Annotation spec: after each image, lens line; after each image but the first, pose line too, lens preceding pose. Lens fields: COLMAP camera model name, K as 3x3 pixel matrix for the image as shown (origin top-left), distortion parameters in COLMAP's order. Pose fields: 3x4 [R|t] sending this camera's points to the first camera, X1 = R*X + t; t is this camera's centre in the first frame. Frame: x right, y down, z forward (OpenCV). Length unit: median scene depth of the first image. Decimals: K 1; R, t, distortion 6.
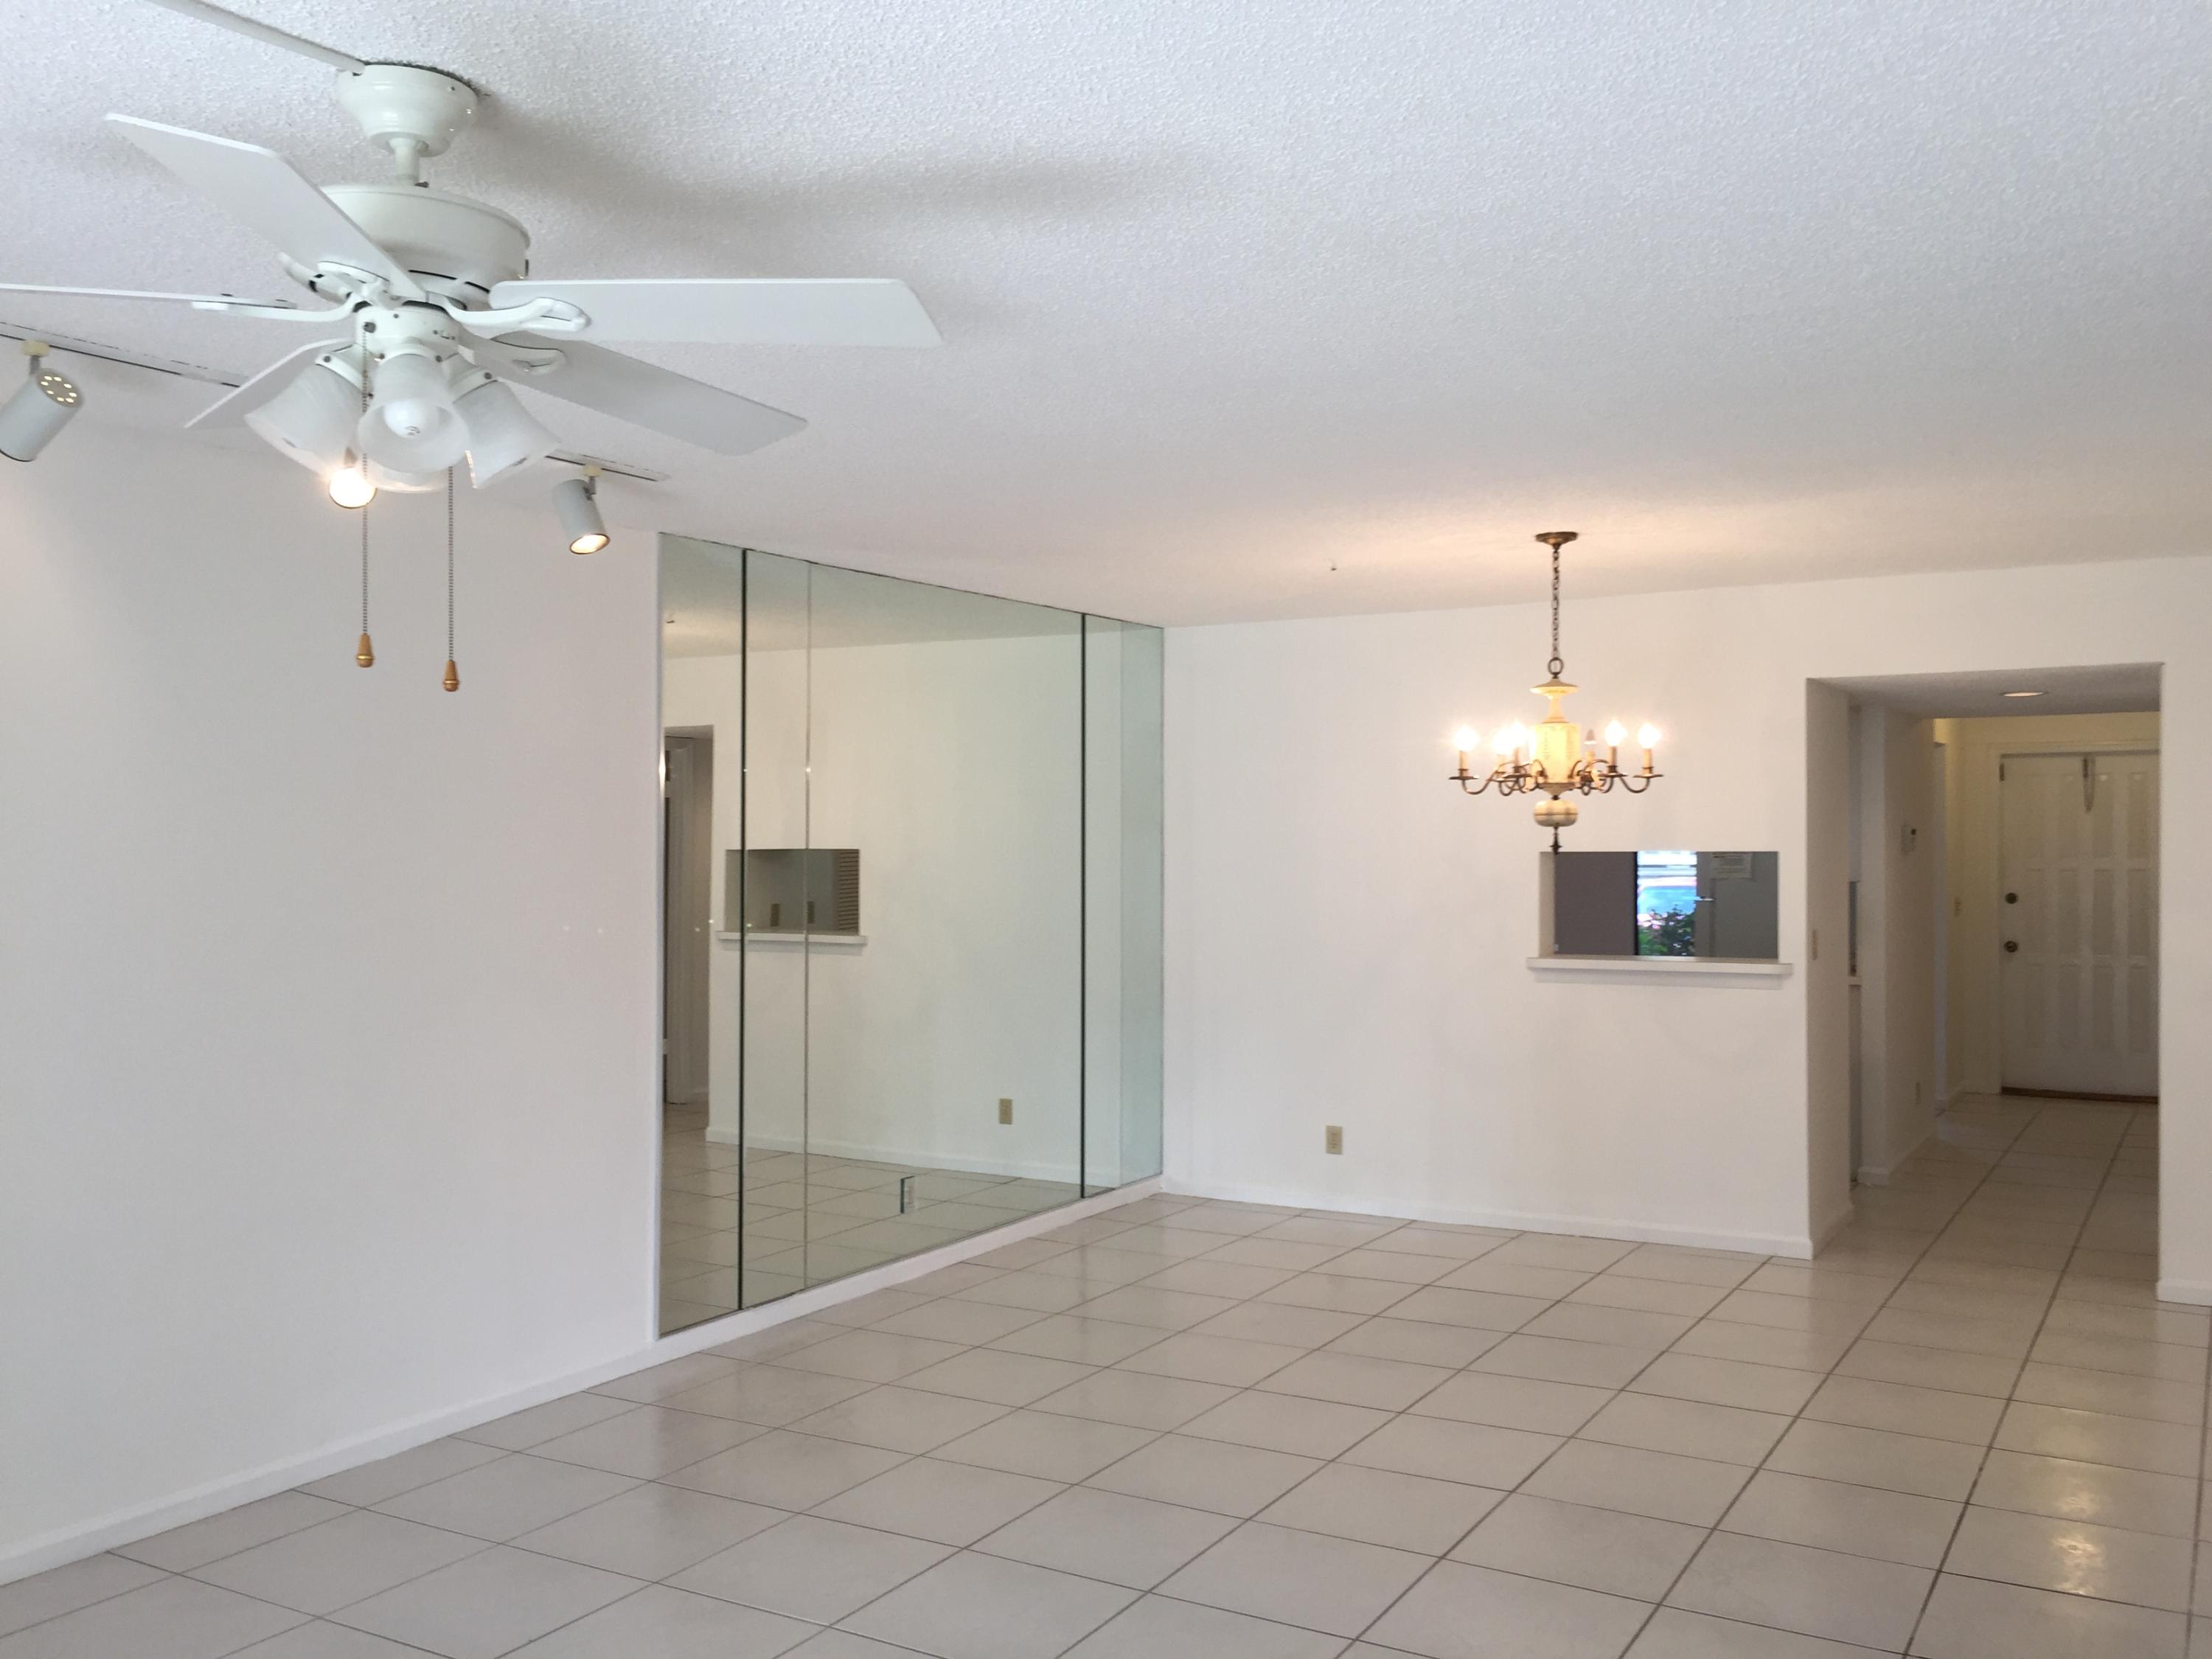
lens RADIAL K [[1895.9, 0, 1106.0], [0, 1895.9, 829.5], [0, 0, 1]] dist [0.082667, -0.127645]
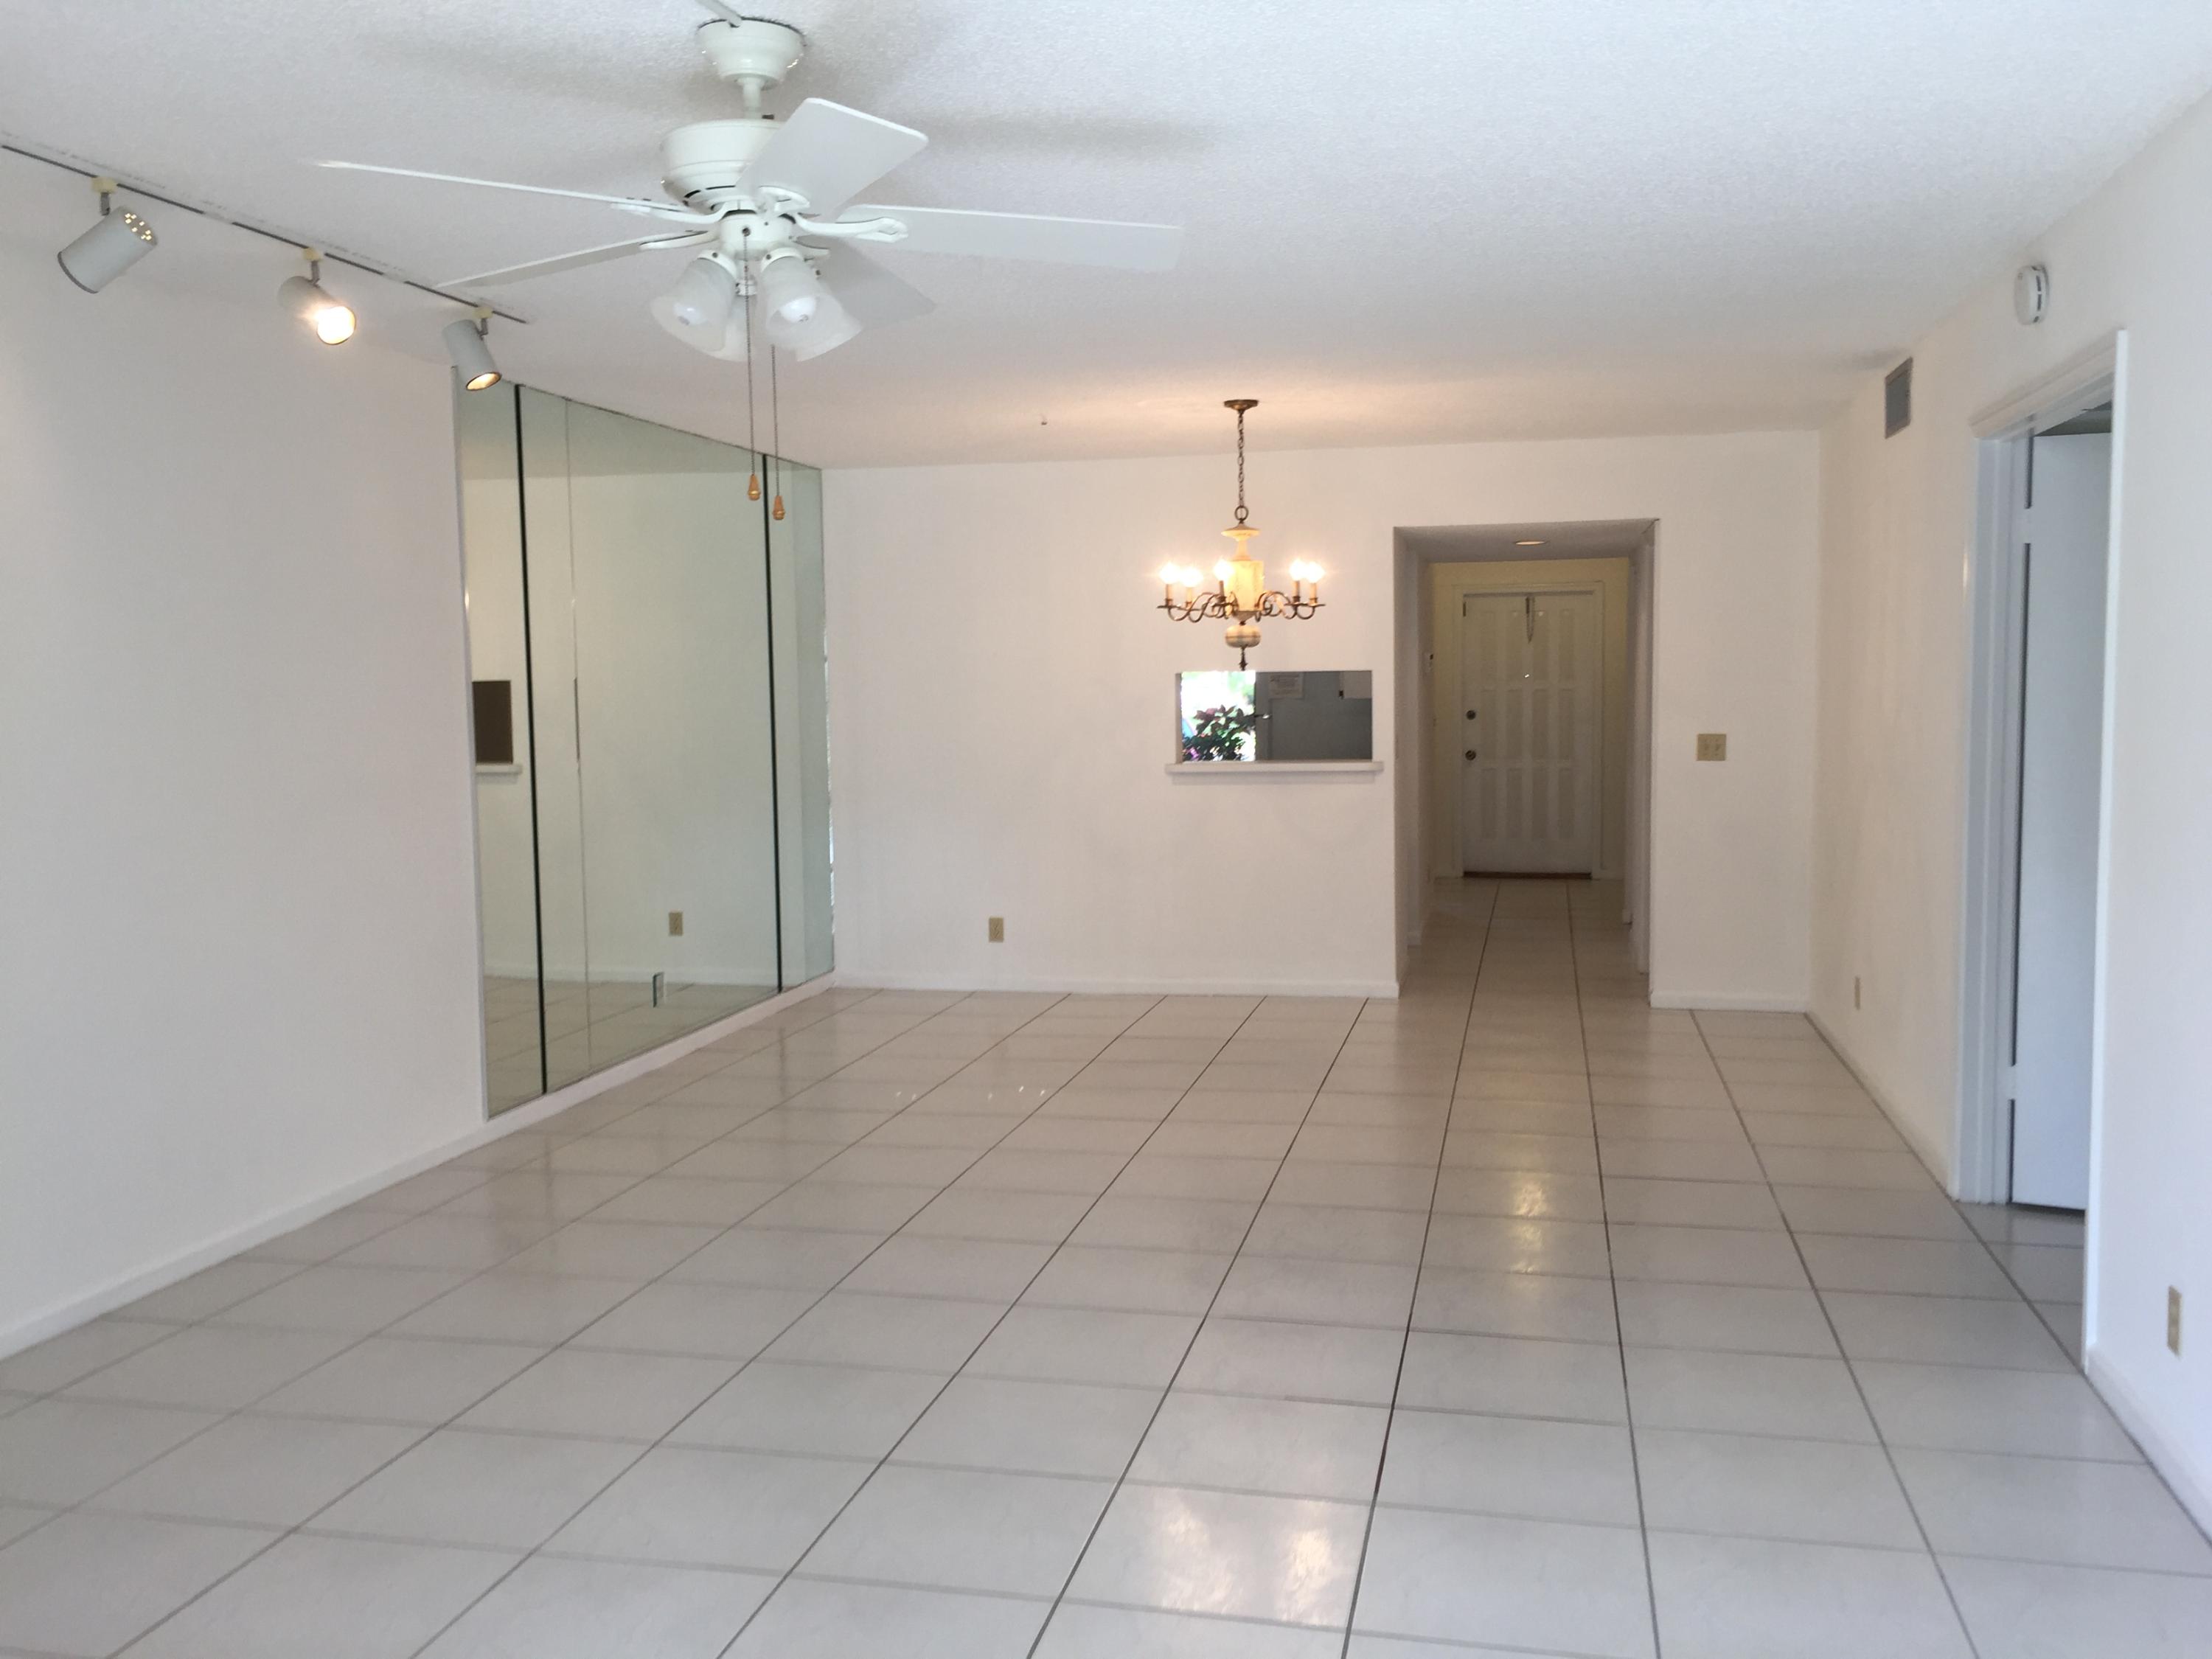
lens RADIAL K [[1884.8, 0, 1106.0], [0, 1884.8, 829.5], [0, 0, 1]] dist [0.067780, -0.100826]
pose [[0.952807, -0.032767, 0.301802, -0.207913], [0.007746, 0.996458, 0.083731, 0.012495], [-0.303477, -0.077441, 0.949687, -0.117931]]
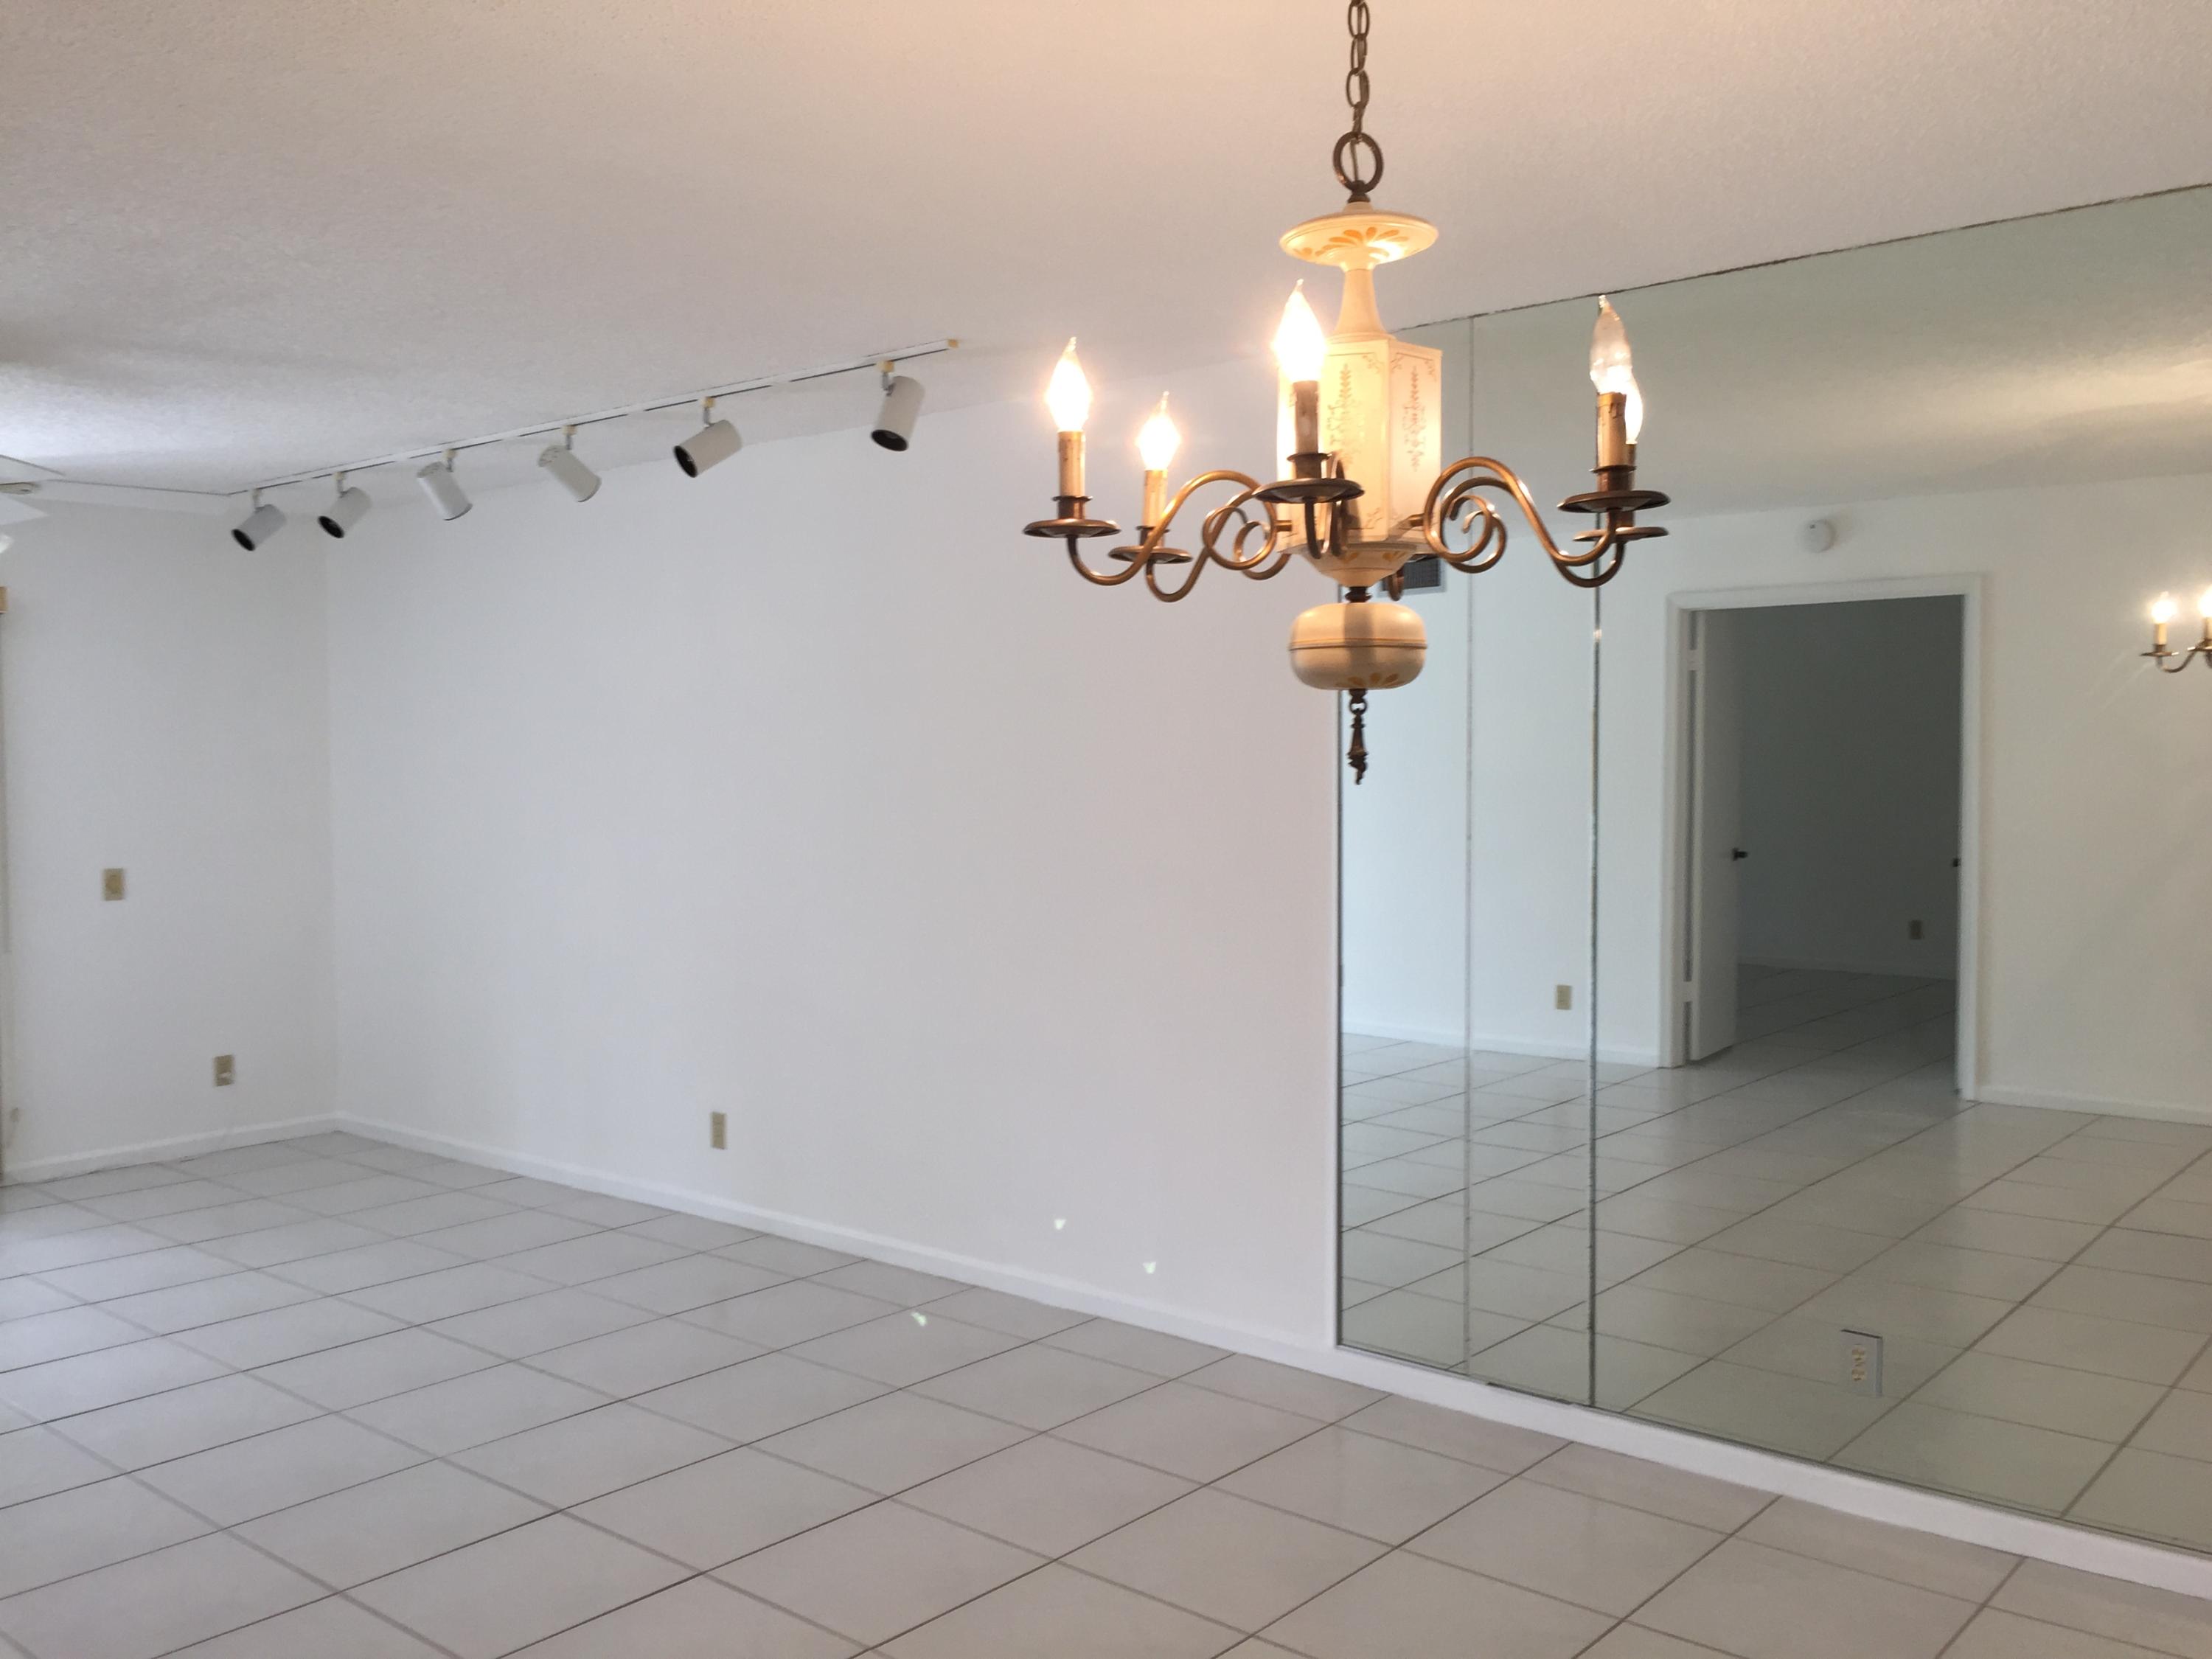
lens RADIAL K [[1933.9, 0, 1101.0], [0, 1933.9, 826.6], [0, 0, 1]] dist [0.119394, -0.163266]
pose [[-0.178254, 0.045381, -0.982937, 0.546730], [0.009043, 0.998969, 0.044481, 0.007013], [0.983943, -0.000960, -0.178481, 0.972996]]
